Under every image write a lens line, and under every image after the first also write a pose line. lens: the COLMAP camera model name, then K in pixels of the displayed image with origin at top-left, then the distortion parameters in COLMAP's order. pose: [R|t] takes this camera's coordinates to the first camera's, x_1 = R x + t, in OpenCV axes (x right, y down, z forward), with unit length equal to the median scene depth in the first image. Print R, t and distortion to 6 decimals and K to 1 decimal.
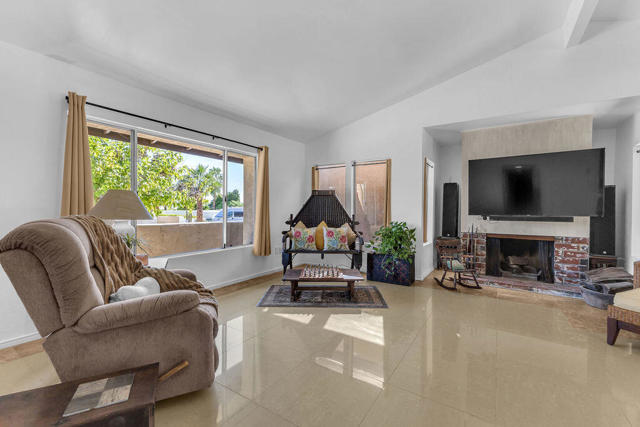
lens RADIAL K [[275.4, 0, 320.8], [0, 275.4, 211.3], [0, 0, 1]] dist [0.011194, -0.001487]
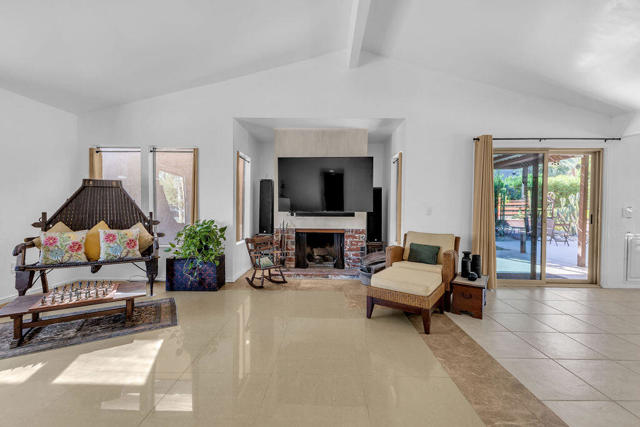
lens RADIAL K [[275.4, 0, 320.8], [0, 275.4, 211.3], [0, 0, 1]] dist [0.011194, -0.001487]
pose [[0.850086, -0.008066, 0.526582, 0.129112], [0.002113, 0.999927, 0.011906, 0.001056], [-0.526639, -0.009008, 0.850041, 0.053537]]
